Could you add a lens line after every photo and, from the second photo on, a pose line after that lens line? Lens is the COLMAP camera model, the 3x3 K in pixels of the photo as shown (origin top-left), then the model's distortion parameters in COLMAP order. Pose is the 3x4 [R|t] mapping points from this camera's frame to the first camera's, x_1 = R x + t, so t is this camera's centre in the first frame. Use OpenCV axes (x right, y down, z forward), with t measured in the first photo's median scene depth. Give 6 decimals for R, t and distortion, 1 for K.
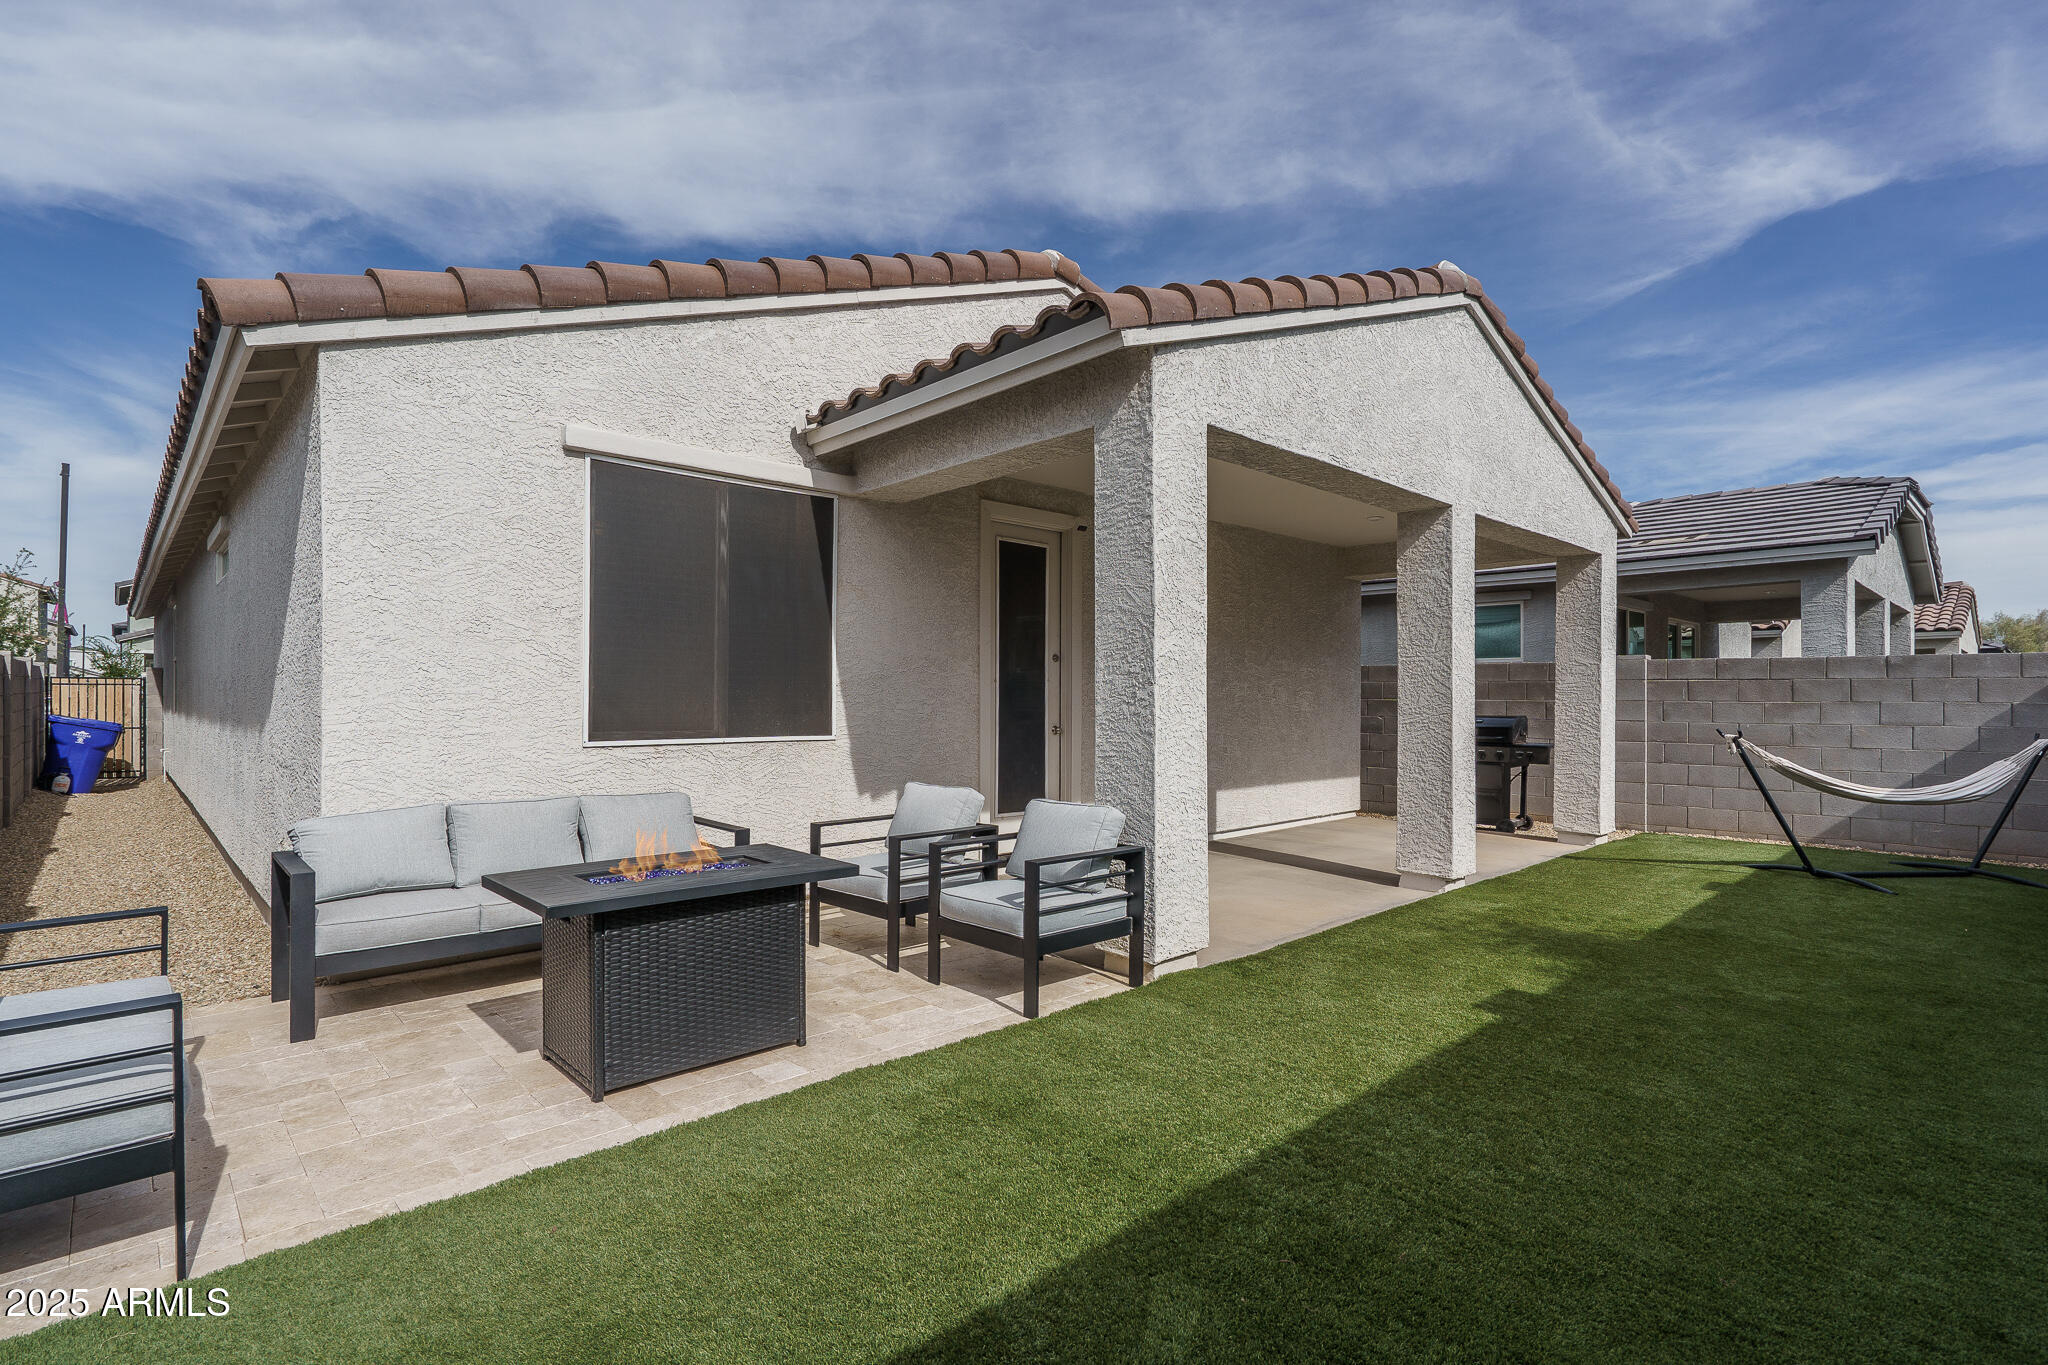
lens RADIAL K [[980.3, 0, 1003.8], [0, 980.3, 690.3], [0, 0, 1]] dist [-0.004998, 0.002036]
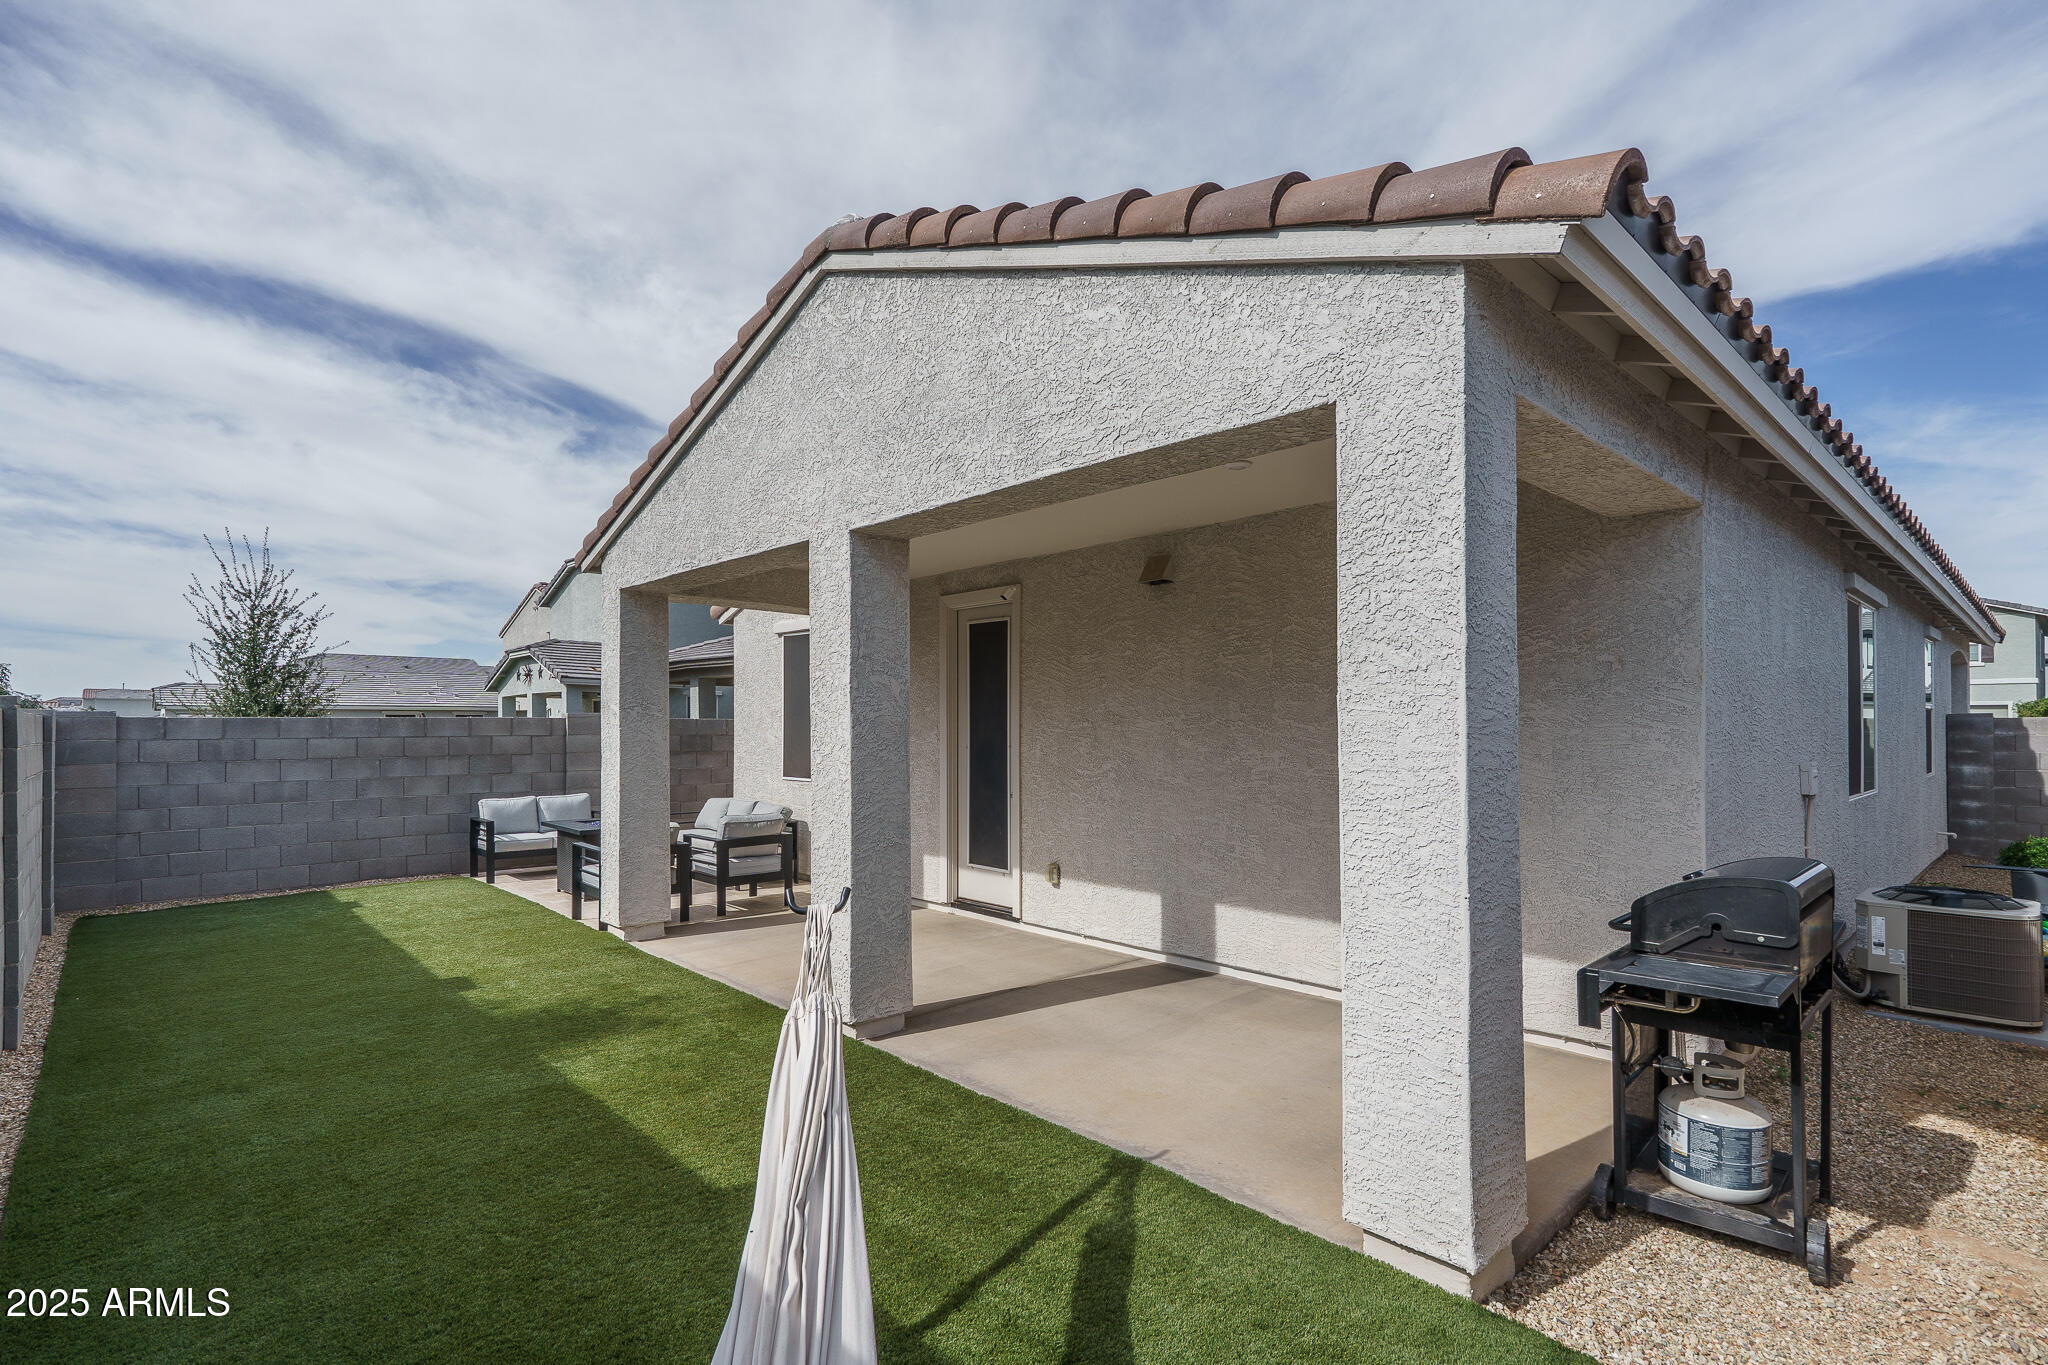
lens RADIAL K [[987.5, 0, 1008.3], [0, 987.5, 695.2], [0, 0, 1]] dist [0.000493, 0.000673]
pose [[-0.009573, -0.033124, -0.999405, 1.686887], [0.006518, 0.999428, -0.033187, -0.045245], [0.999933, -0.006832, -0.009352, 1.542897]]
